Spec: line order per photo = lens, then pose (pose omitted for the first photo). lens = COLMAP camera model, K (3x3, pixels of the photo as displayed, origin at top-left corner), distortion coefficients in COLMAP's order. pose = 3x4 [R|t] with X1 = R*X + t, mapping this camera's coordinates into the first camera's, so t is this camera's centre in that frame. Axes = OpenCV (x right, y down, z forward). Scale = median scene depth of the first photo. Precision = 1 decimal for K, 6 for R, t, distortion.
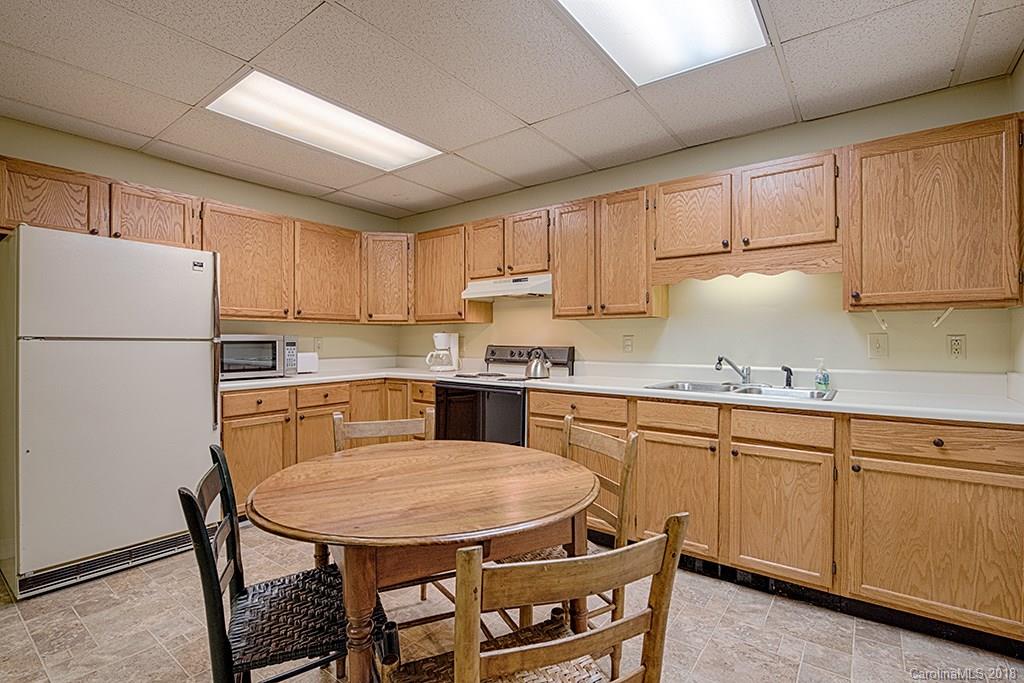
lens RADIAL K [[480.3, 0, 485.3], [0, 480.3, 337.3], [0, 0, 1]] dist [-0.013742, -0.001033]
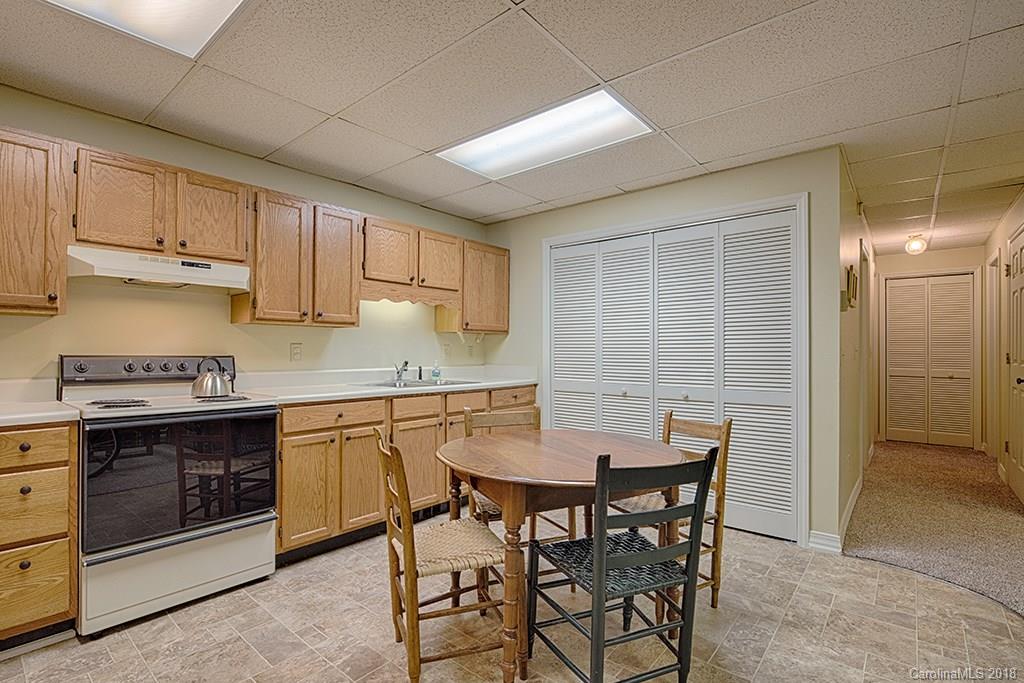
lens RADIAL K [[480.3, 0, 507.8], [0, 480.3, 353.4], [0, 0, 1]] dist [-0.013742, -0.001033]
pose [[0.018931, -0.009667, 0.999774, -0.742205], [-0.011281, 0.999888, 0.009881, 0.002599], [-0.999757, -0.011466, 0.018820, 0.589874]]
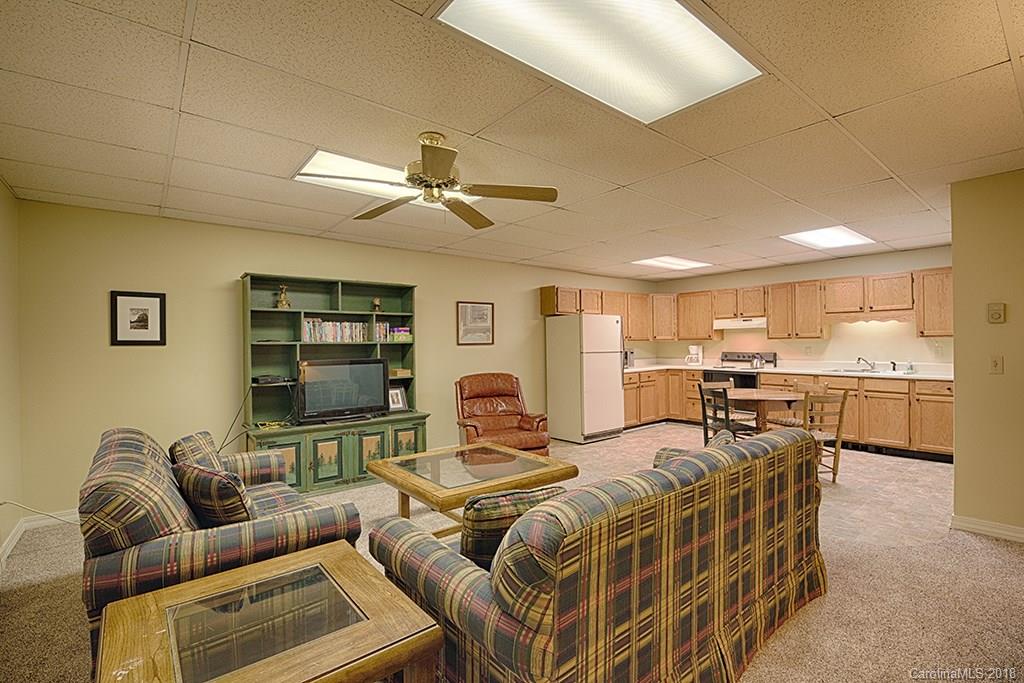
lens RADIAL K [[459.1, 0, 499.9], [0, 459.1, 339.8], [0, 0, 1]] dist [-0.010200, 0.000033]
pose [[0.973921, -0.015489, -0.226359, -0.587266], [0.016001, 0.999872, 0.000426, -0.061814], [0.226324, -0.004037, 0.974044, -1.292944]]
